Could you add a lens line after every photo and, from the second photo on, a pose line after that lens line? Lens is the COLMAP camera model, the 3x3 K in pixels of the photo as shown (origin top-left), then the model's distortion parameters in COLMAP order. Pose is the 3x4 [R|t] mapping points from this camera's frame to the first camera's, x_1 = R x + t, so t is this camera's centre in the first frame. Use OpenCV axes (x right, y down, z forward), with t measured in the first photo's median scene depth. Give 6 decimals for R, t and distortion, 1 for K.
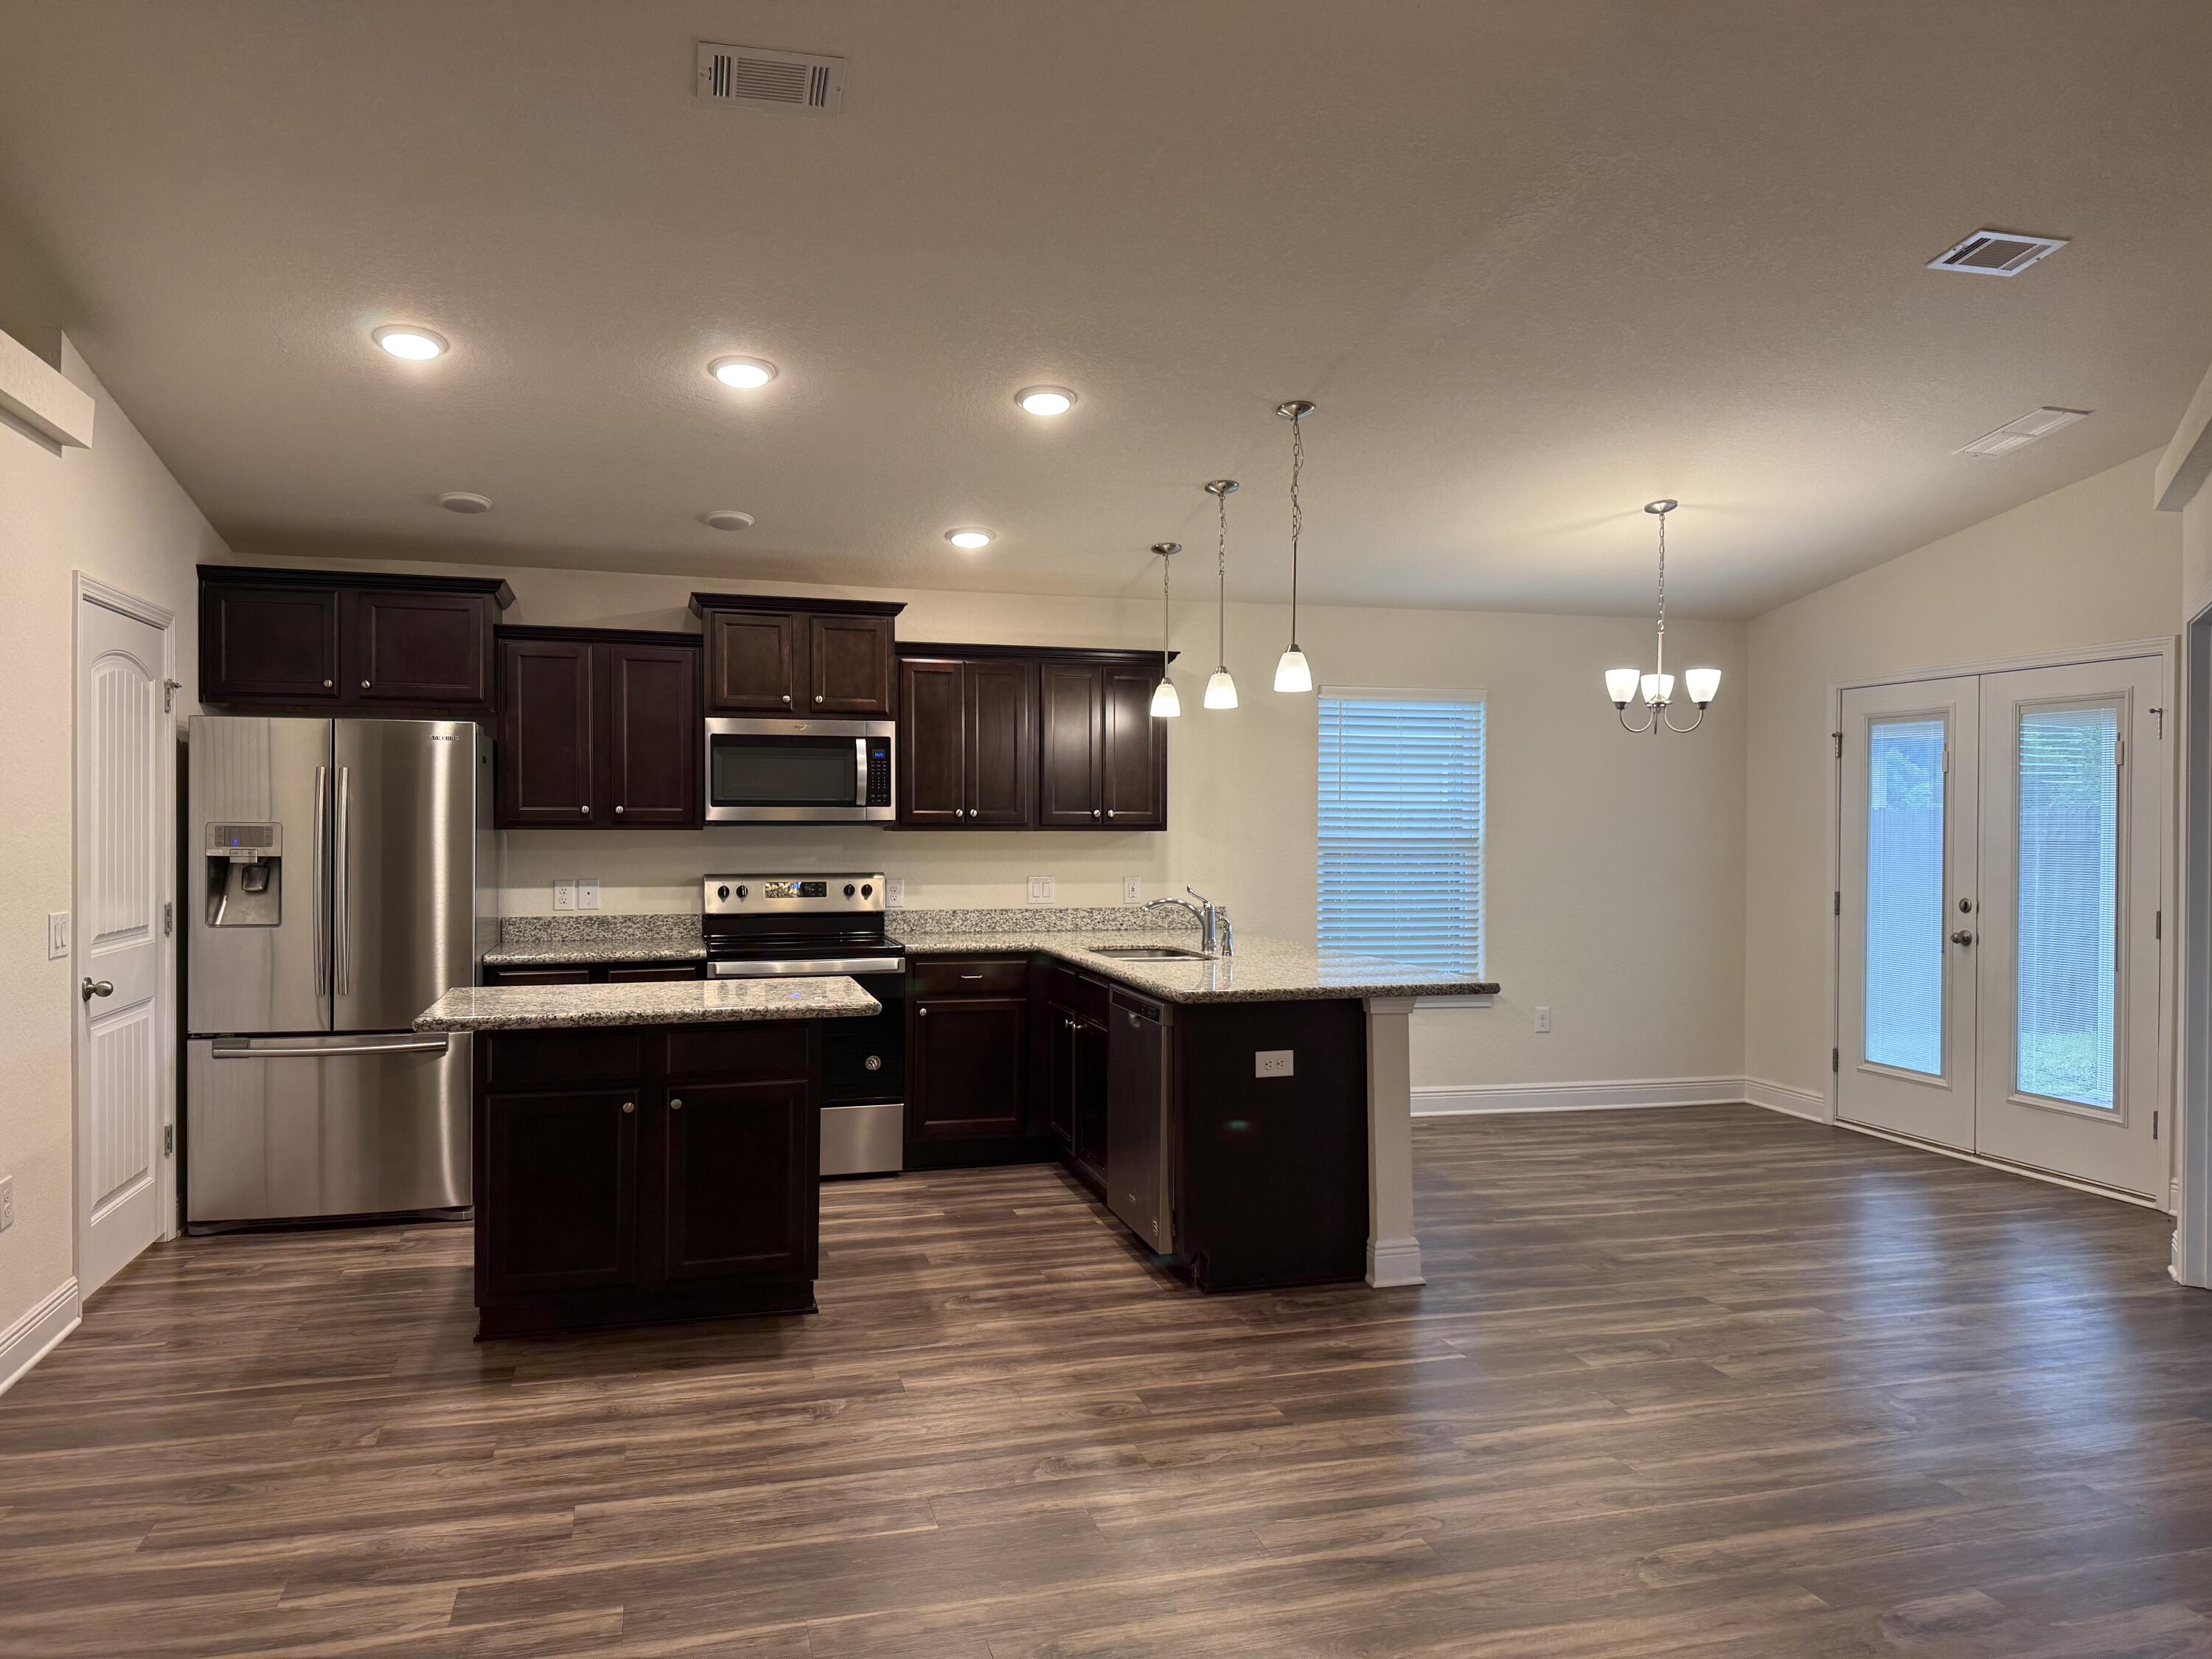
lens RADIAL K [[1556.6, 0, 1099.9], [0, 1556.6, 812.7], [0, 0, 1]] dist [0.051886, -0.059314]
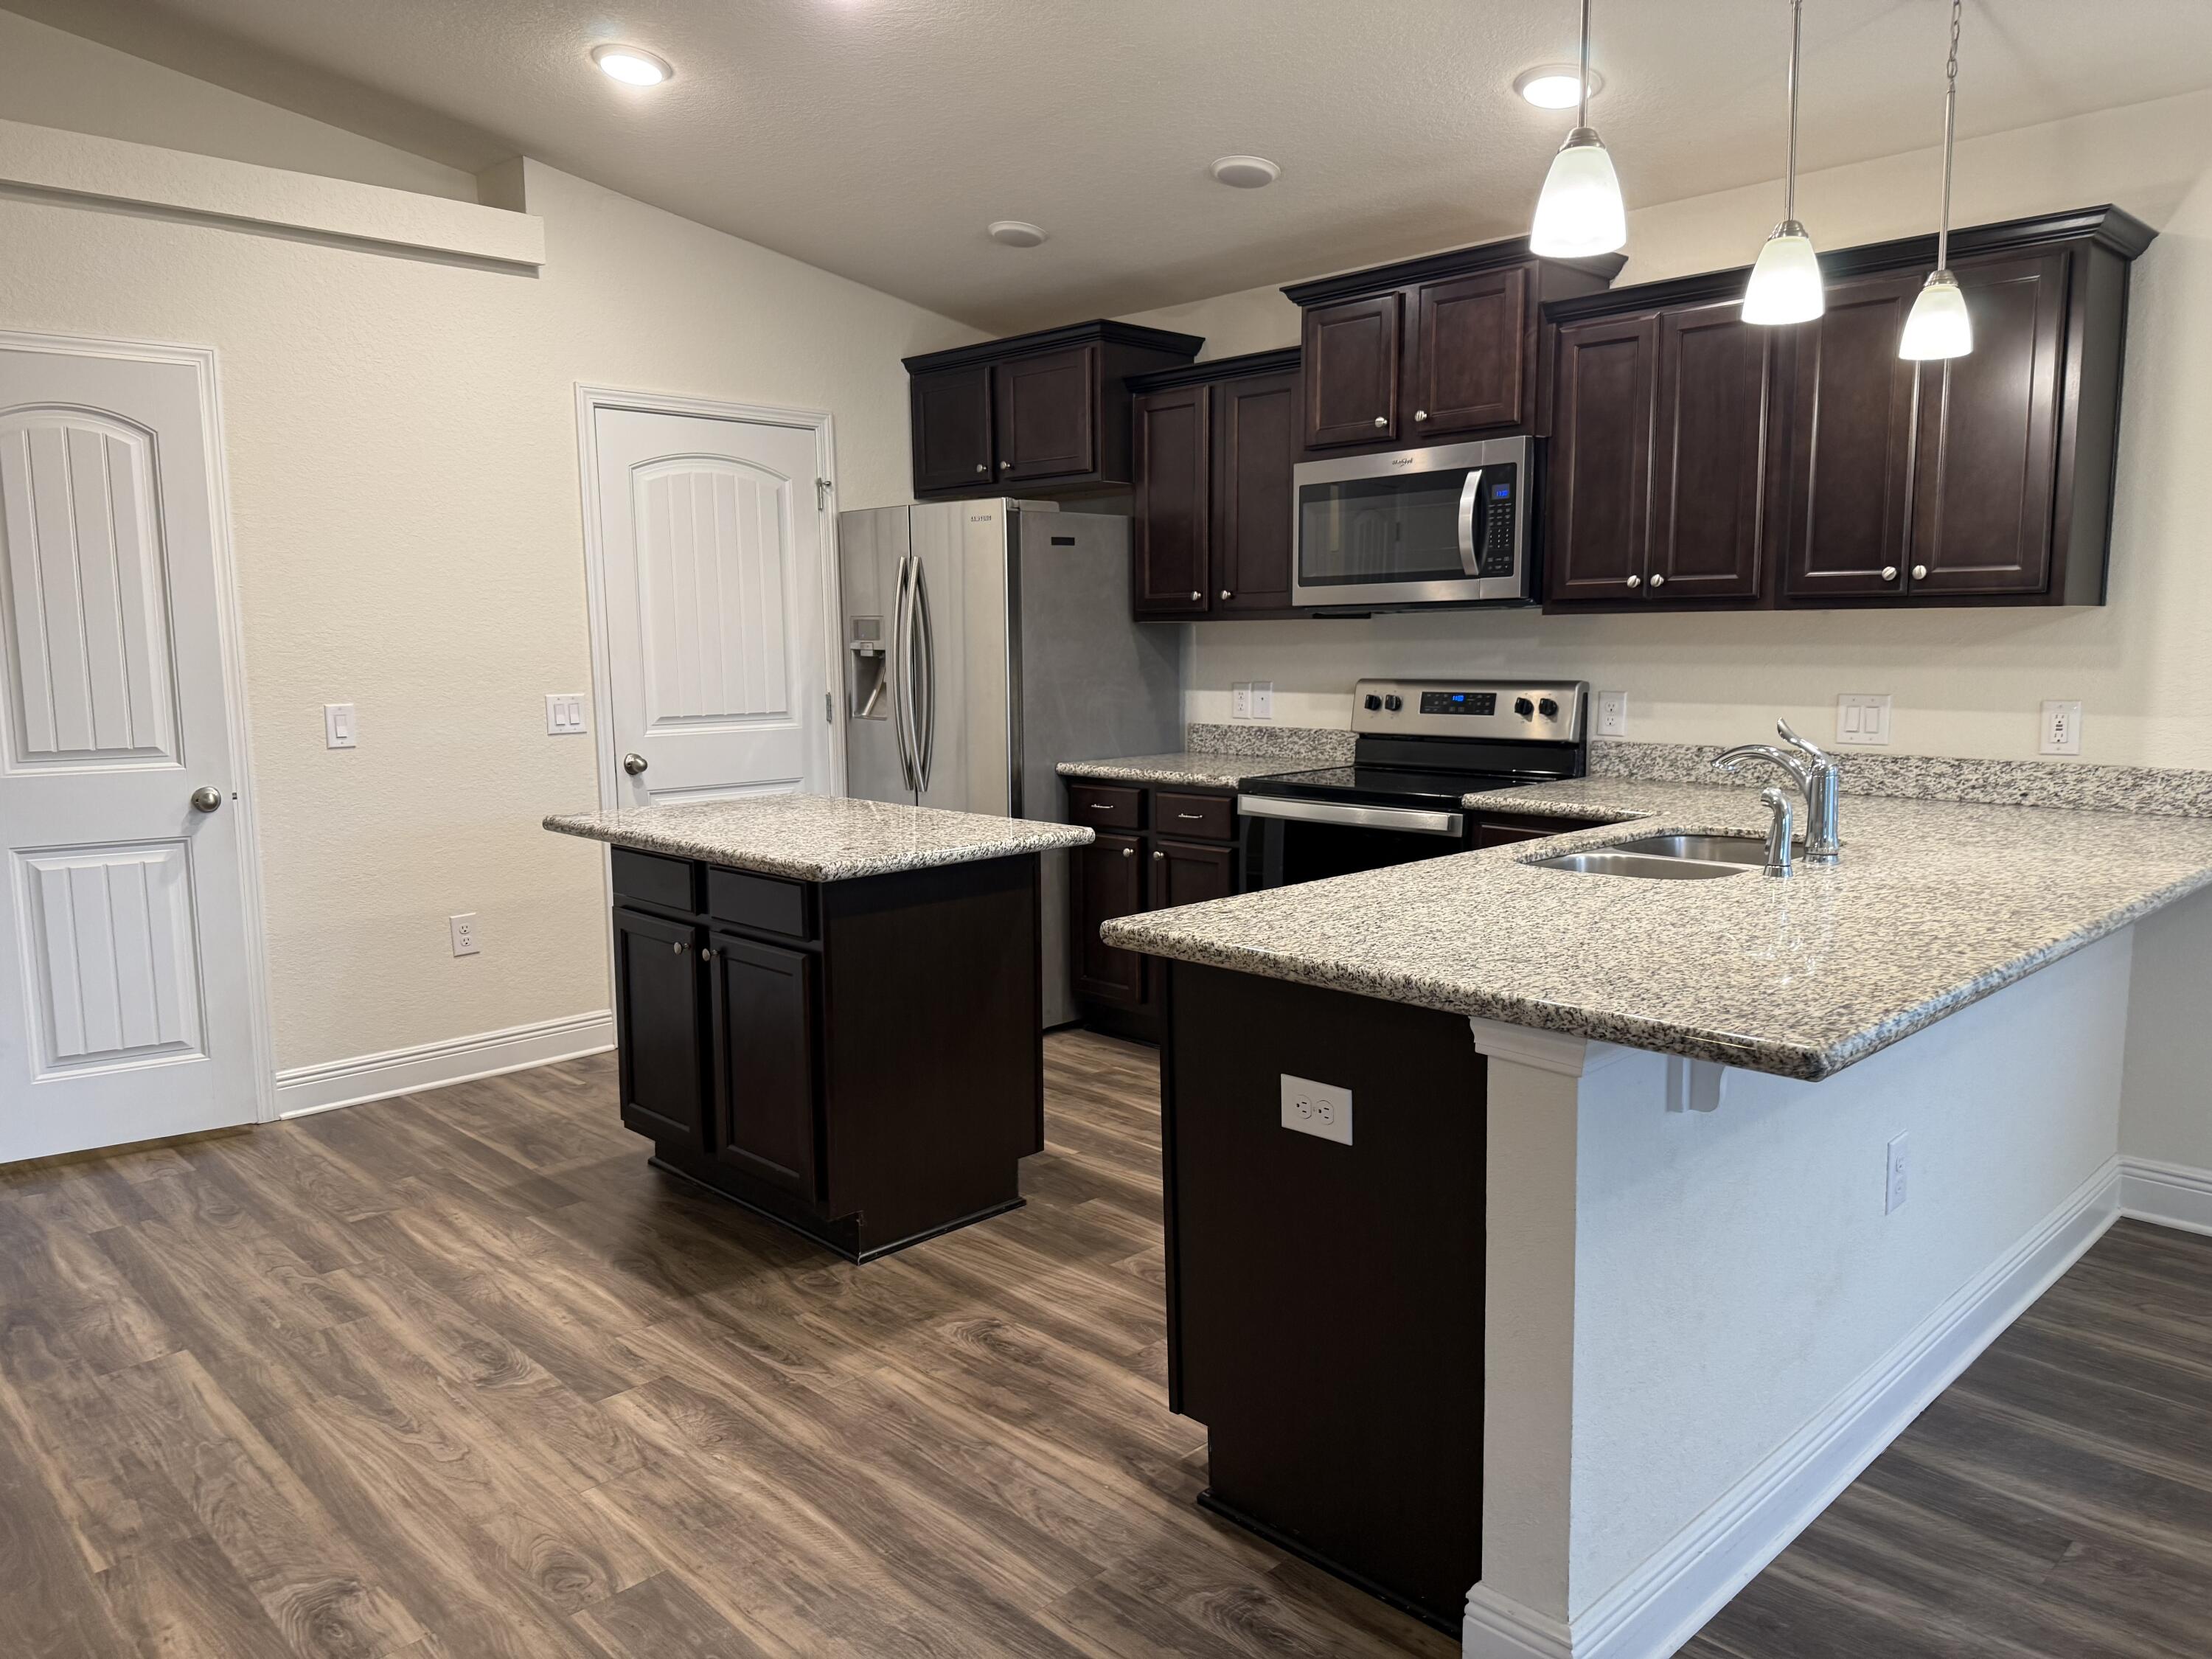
lens RADIAL K [[1556.6, 0, 1092.8], [0, 1556.6, 844.3], [0, 0, 1]] dist [0.051886, -0.059314]
pose [[0.463173, 0.113235, -0.879004, 0.408716], [0.016252, 0.990552, 0.136169, 0.017117], [0.886119, -0.077356, 0.456957, 0.631394]]
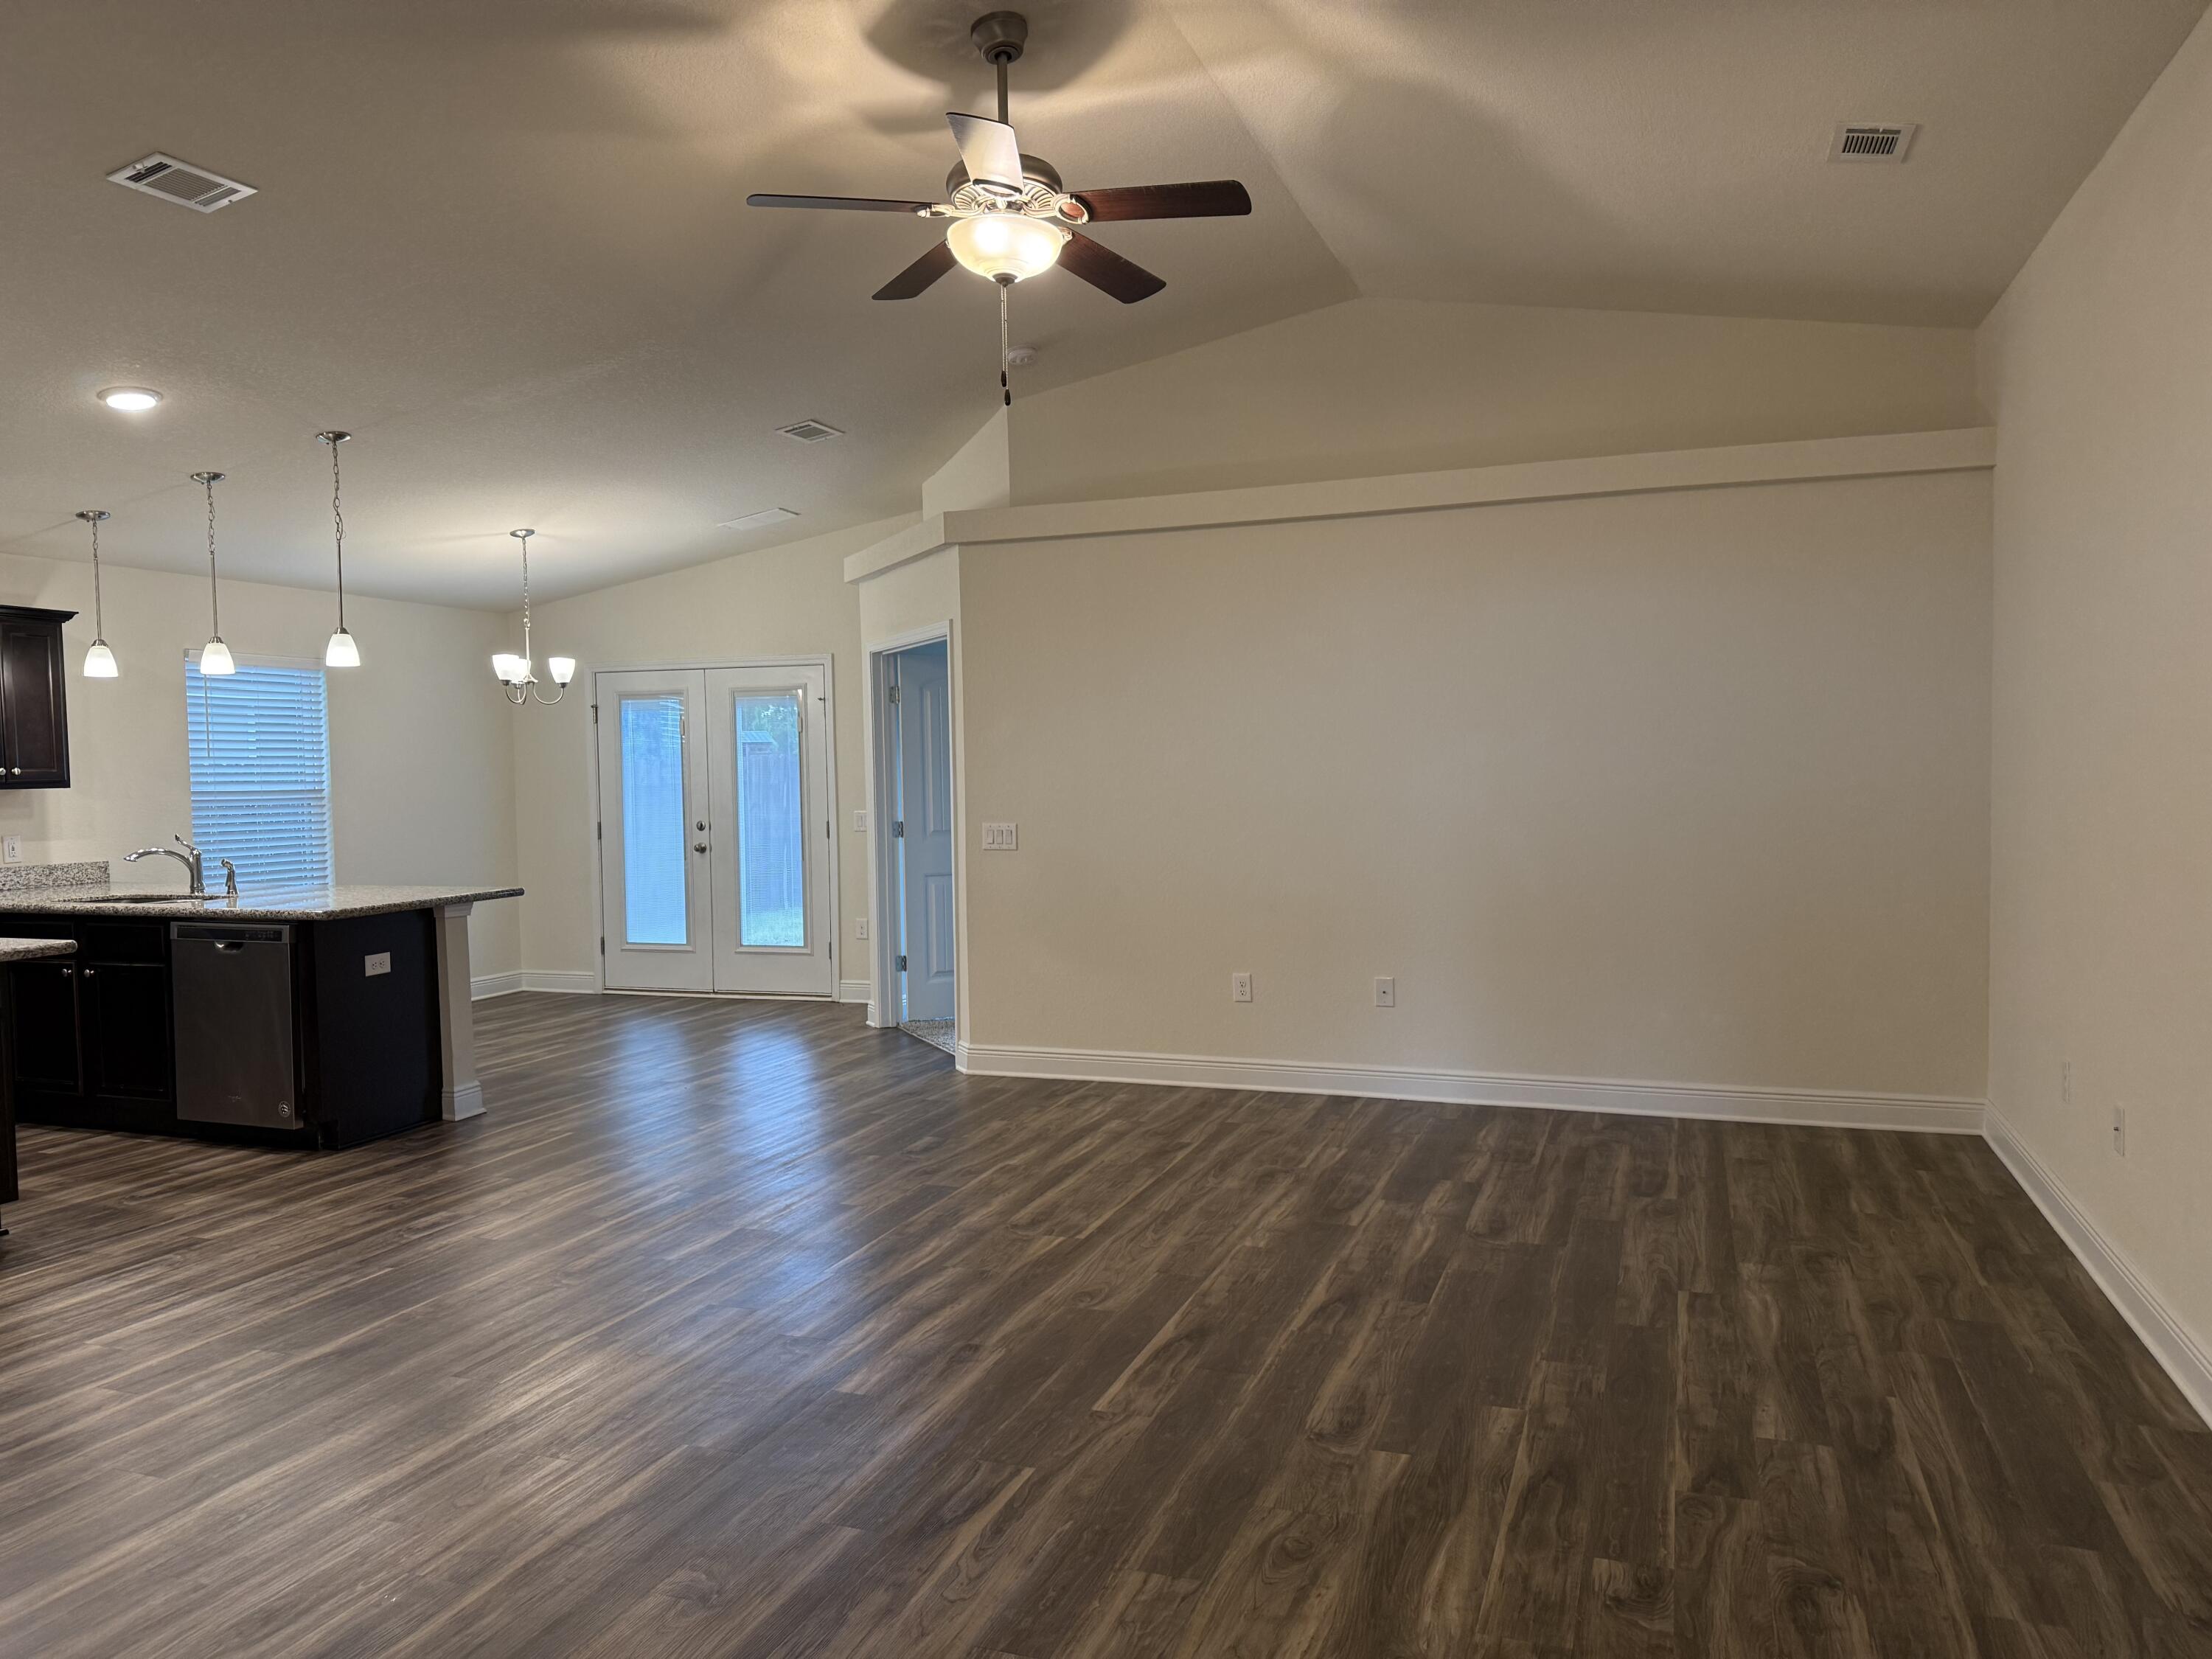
lens RADIAL K [[1556.6, 0, 1117.9], [0, 1556.6, 844.1], [0, 0, 1]] dist [0.051886, -0.059314]
pose [[0.581392, -0.052318, 0.811940, -0.490291], [0.013627, 0.998417, 0.054576, 0.001770], [-0.813510, -0.020665, 0.581184, -0.201059]]
